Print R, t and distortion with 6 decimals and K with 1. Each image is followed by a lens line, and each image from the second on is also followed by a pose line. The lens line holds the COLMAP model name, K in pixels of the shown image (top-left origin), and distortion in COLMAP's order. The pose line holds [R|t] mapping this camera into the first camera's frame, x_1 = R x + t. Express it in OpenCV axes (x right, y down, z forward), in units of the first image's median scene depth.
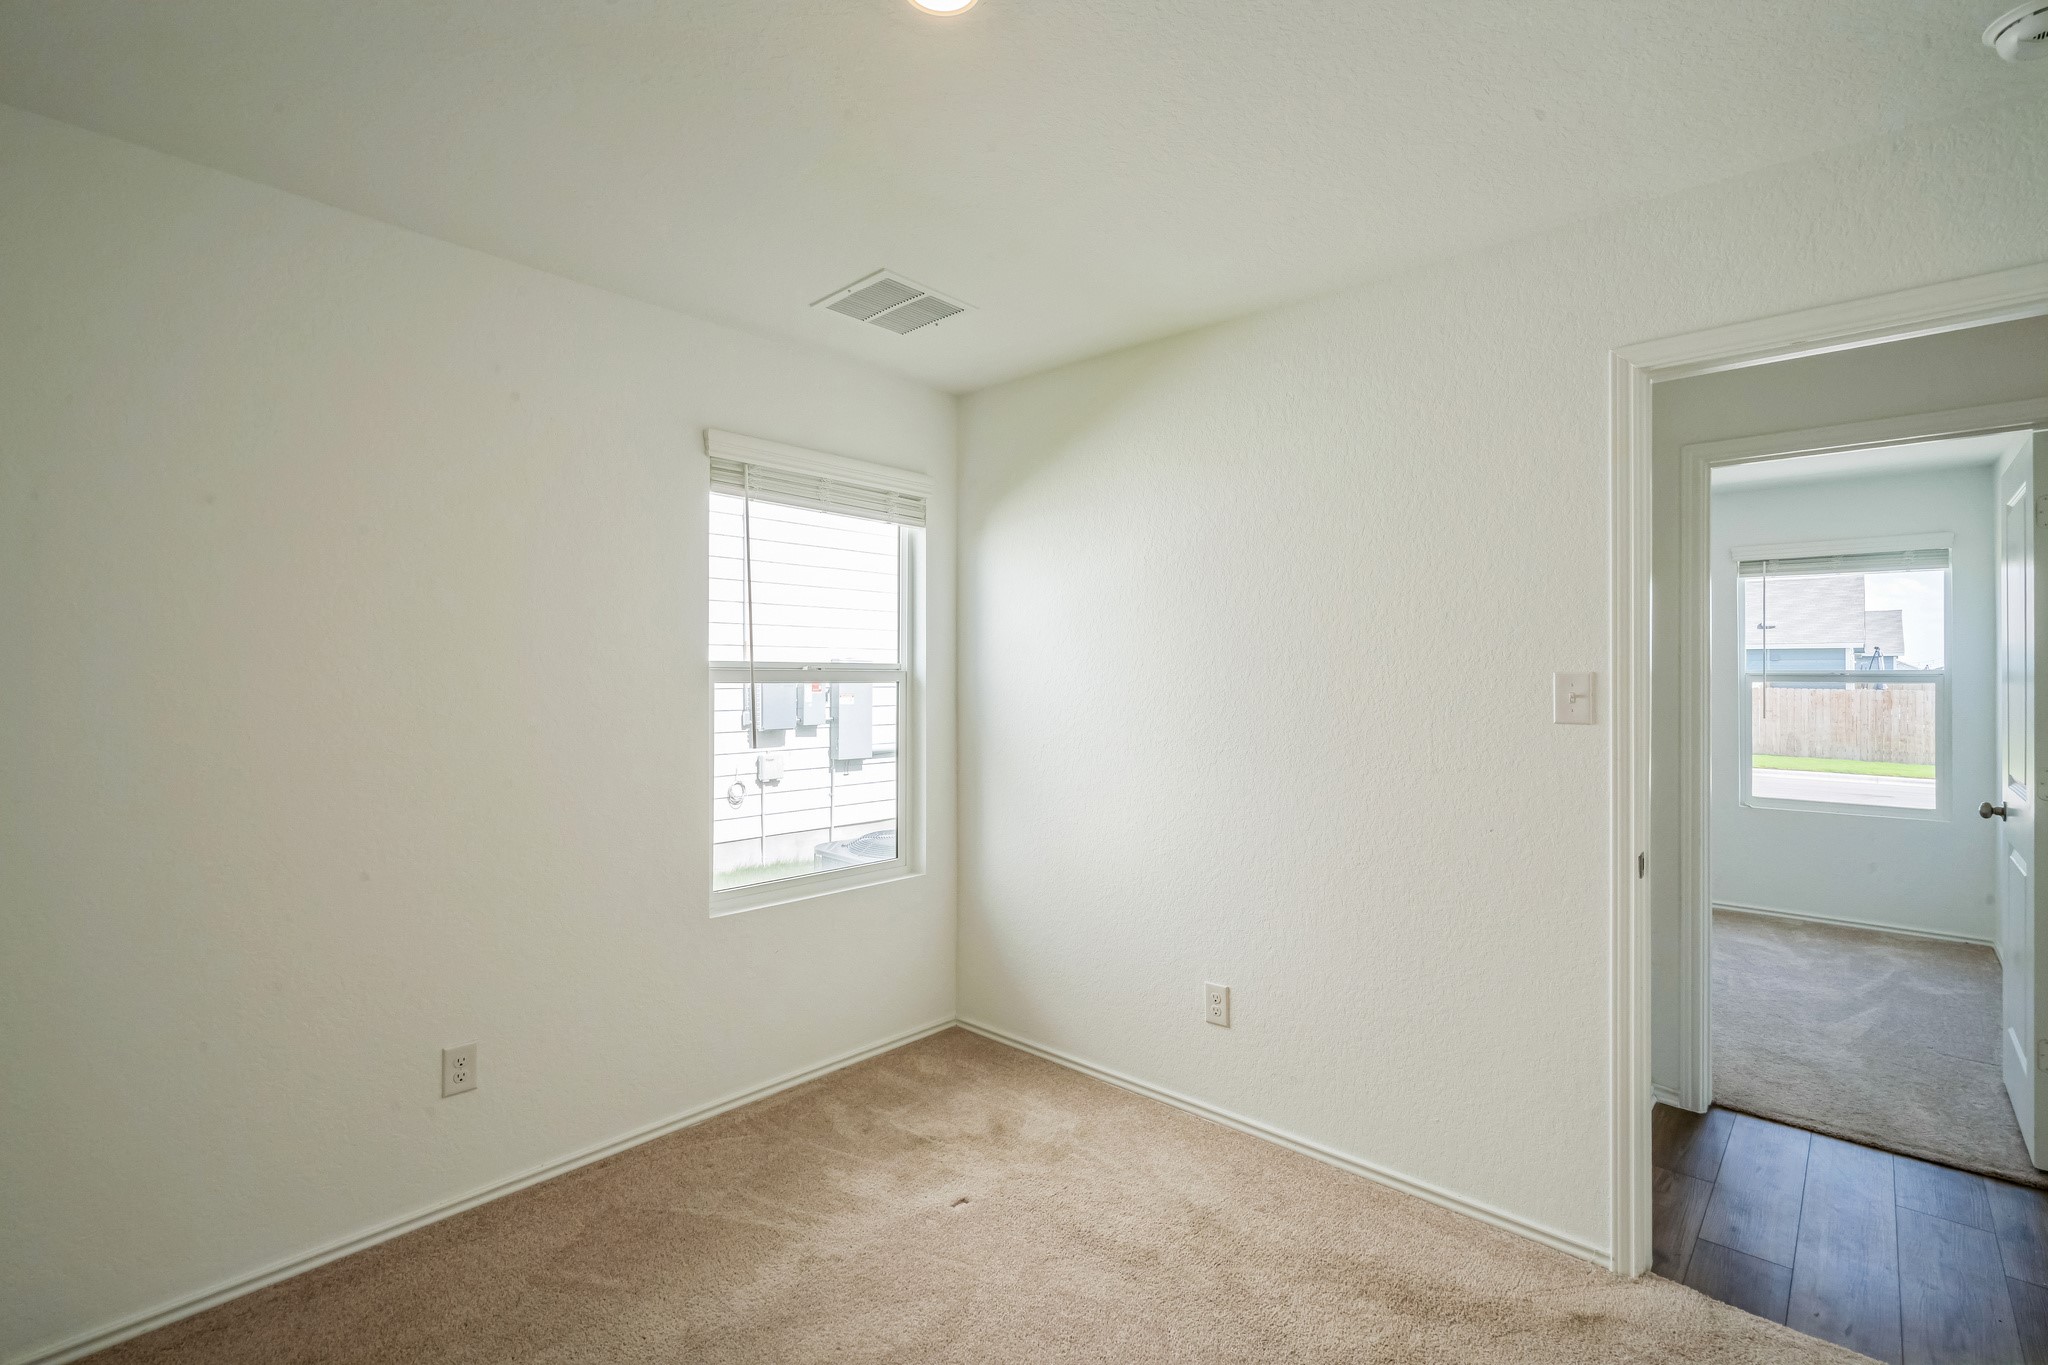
lens RADIAL K [[922.0, 0, 1034.4], [0, 922.0, 682.5], [0, 0, 1]] dist [-0.002233, 0.002600]
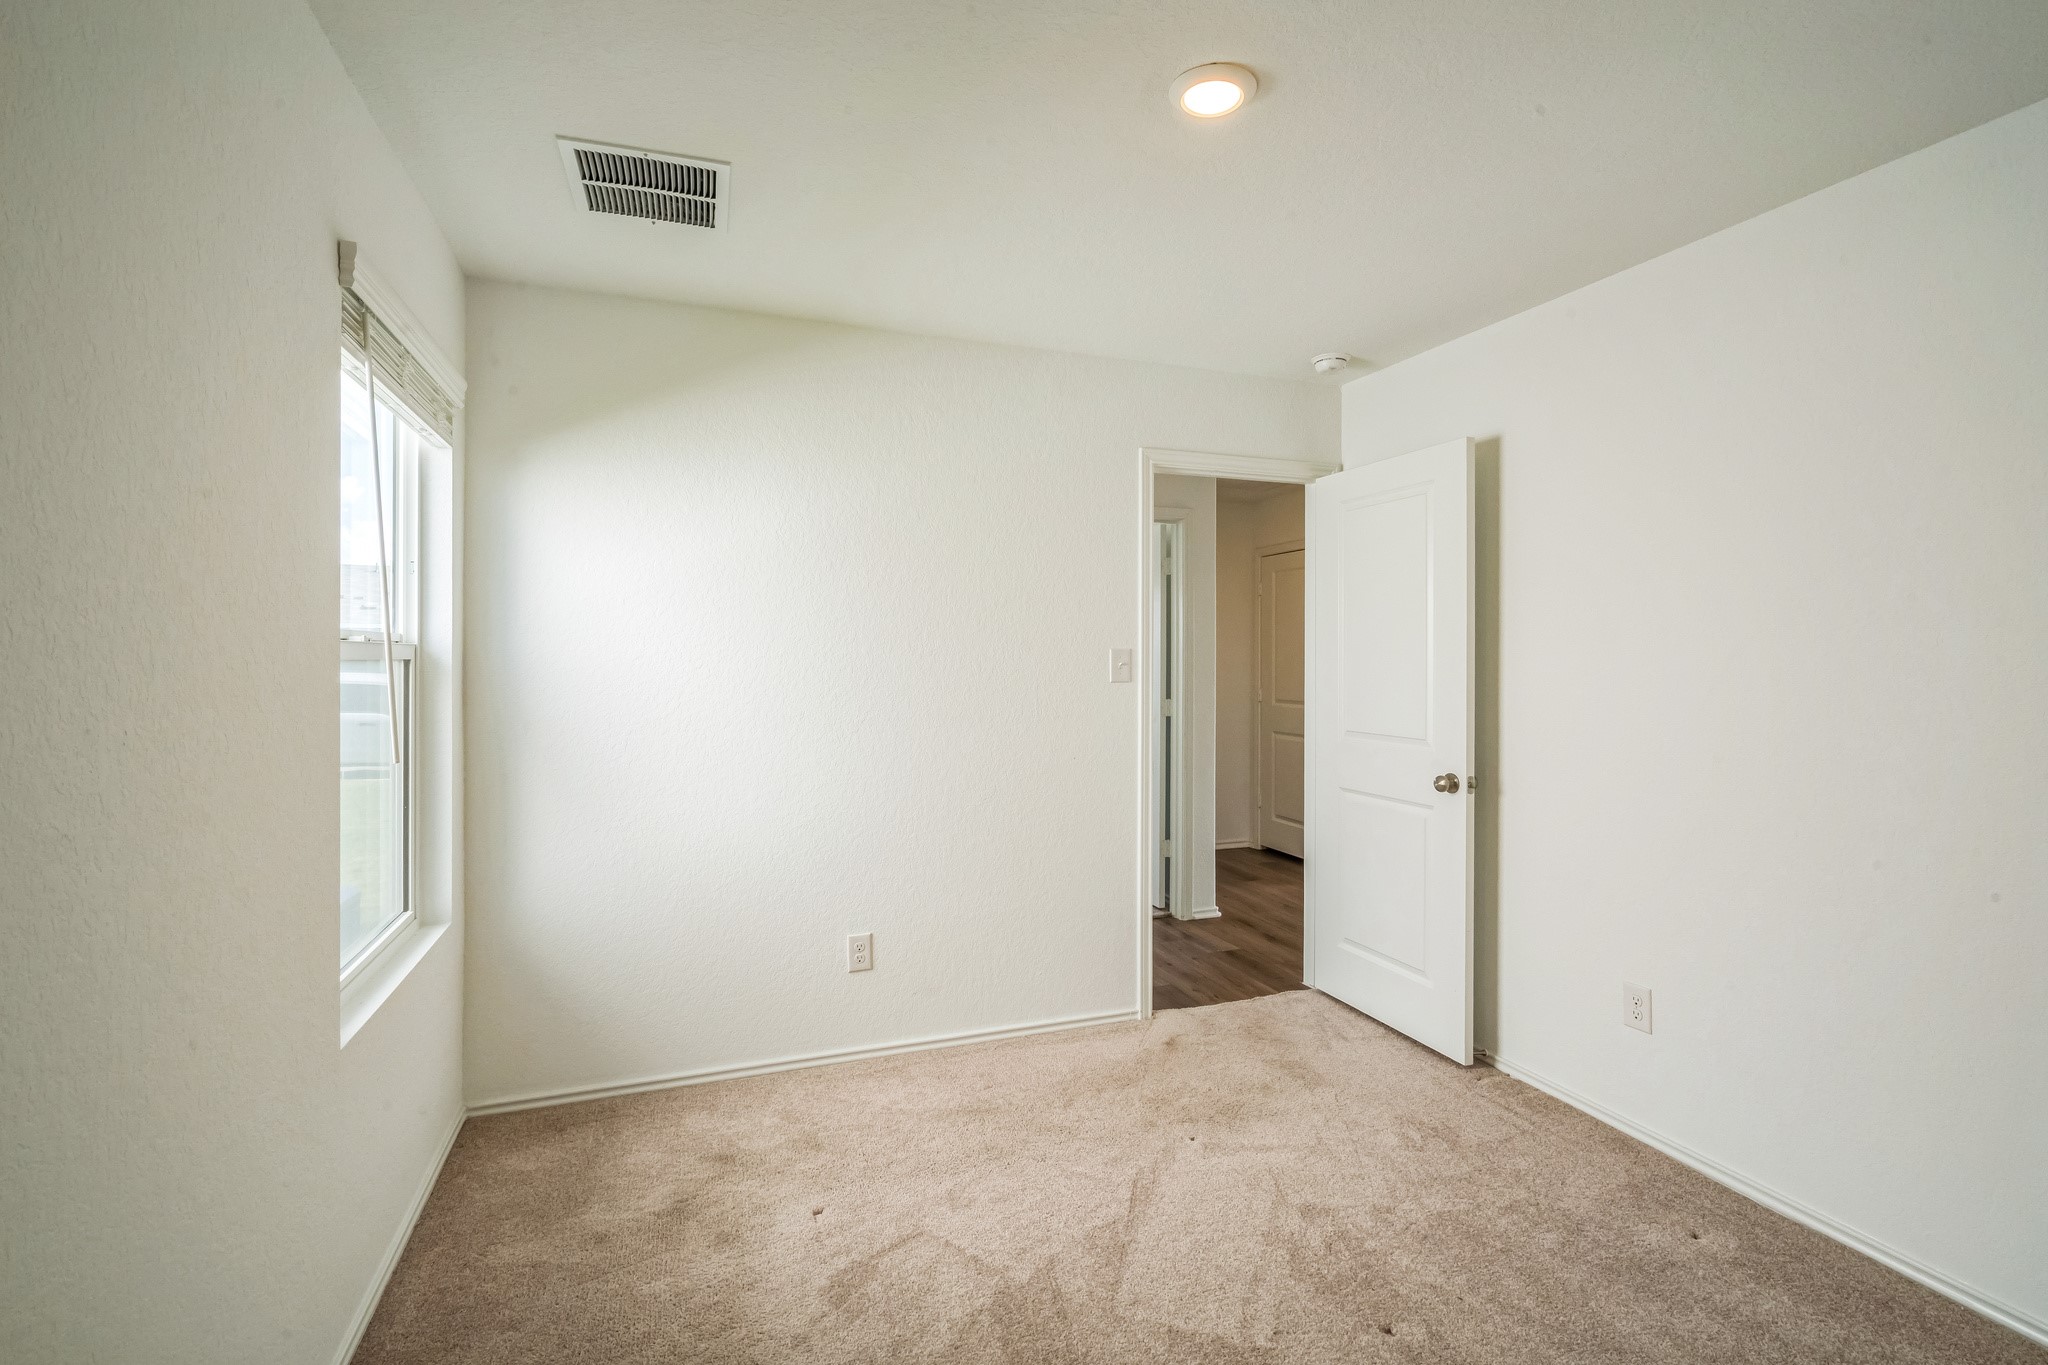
lens RADIAL K [[922.0, 0, 1013.1], [0, 922.0, 669.0], [0, 0, 1]] dist [-0.002233, 0.002600]
pose [[0.474127, -0.018110, 0.880270, -0.746737], [0.005457, 0.999830, 0.017630, -0.005263], [-0.880440, -0.003555, 0.474145, 0.360296]]
